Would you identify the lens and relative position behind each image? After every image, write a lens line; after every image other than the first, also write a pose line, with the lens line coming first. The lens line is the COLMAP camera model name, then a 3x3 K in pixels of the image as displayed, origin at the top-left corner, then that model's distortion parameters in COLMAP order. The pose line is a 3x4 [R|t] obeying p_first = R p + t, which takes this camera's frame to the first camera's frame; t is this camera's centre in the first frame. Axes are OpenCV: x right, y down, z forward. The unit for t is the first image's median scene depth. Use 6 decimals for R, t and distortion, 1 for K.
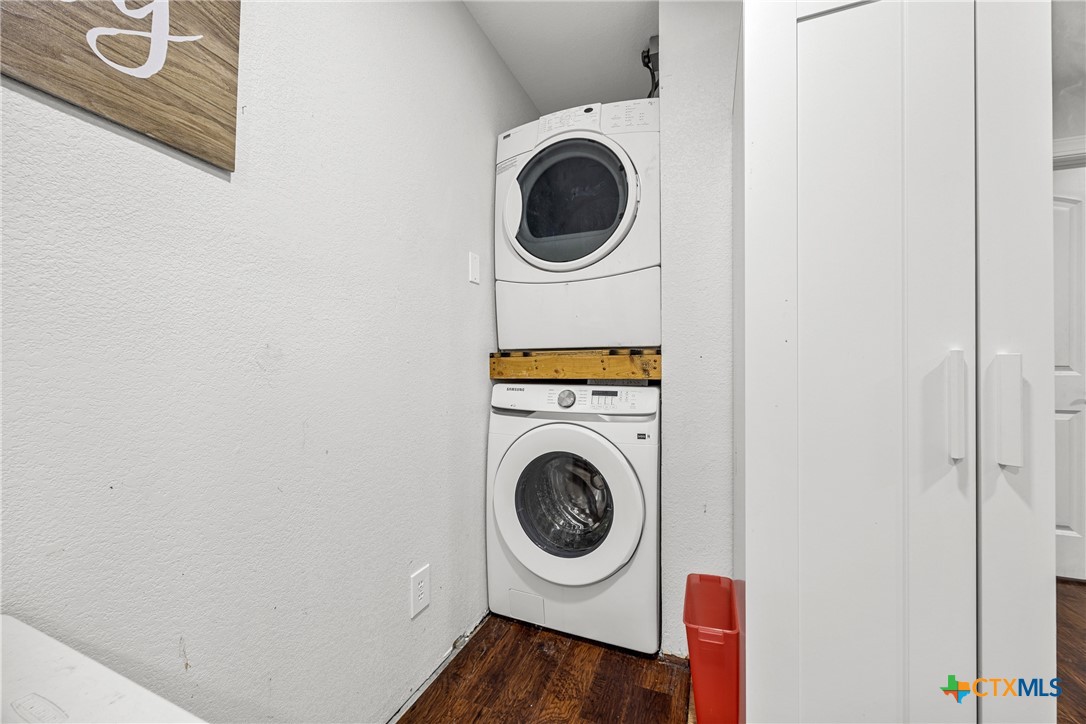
lens RADIAL K [[413.2, 0, 543.3], [0, 413.2, 365.4], [0, 0, 1]] dist [-0.002723, -0.000434]
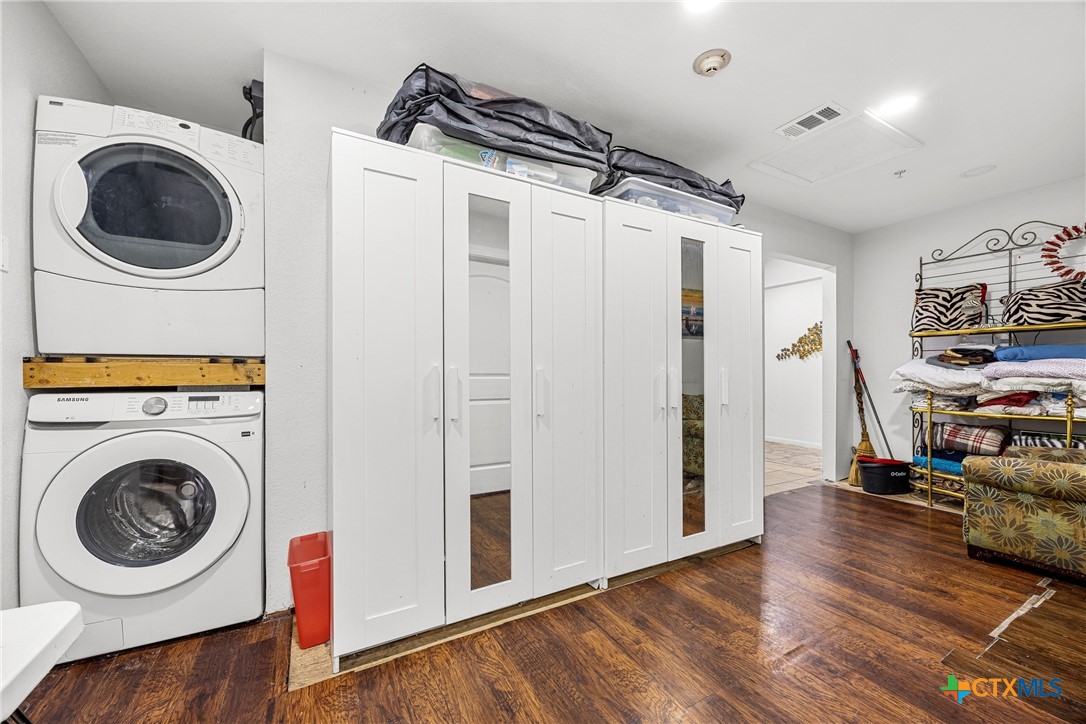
lens RADIAL K [[413.2, 0, 541.9], [0, 413.2, 374.8], [0, 0, 1]] dist [-0.002723, -0.000434]
pose [[0.624143, -0.000439, 0.781310, -0.141262], [-0.002219, 0.999995, 0.002335, 0.001091], [-0.781307, -0.003191, 0.624139, -0.352691]]
